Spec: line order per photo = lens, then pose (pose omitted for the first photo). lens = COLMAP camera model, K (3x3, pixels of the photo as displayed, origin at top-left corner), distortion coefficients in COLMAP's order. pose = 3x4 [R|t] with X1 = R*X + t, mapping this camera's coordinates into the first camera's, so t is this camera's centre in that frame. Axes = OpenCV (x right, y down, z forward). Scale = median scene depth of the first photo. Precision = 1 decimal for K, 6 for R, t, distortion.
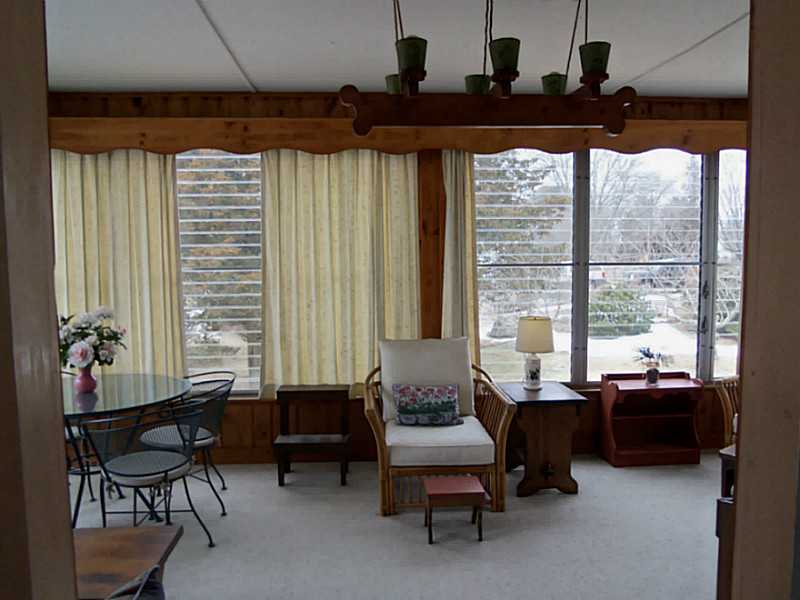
lens RADIAL K [[649.9, 0, 400.0], [0, 649.9, 300.0], [0, 0, 1]] dist [-0.038060, 0.001874]
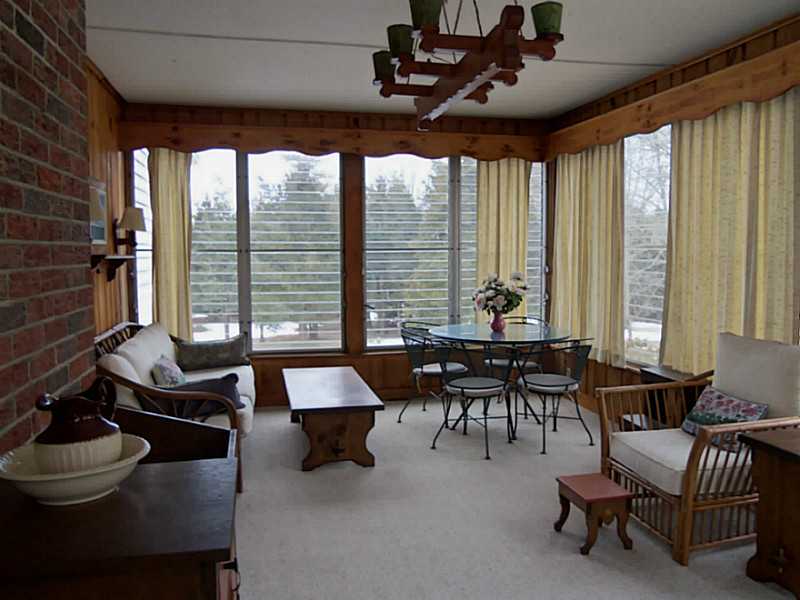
lens RADIAL K [[649.9, 0, 400.0], [0, 649.9, 300.0], [0, 0, 1]] dist [-0.038060, 0.001874]
pose [[0.138153, 0.089755, -0.986336, 0.731711], [-0.042749, 0.995497, 0.084601, -0.034214], [0.989488, 0.030477, 0.141368, 0.480614]]
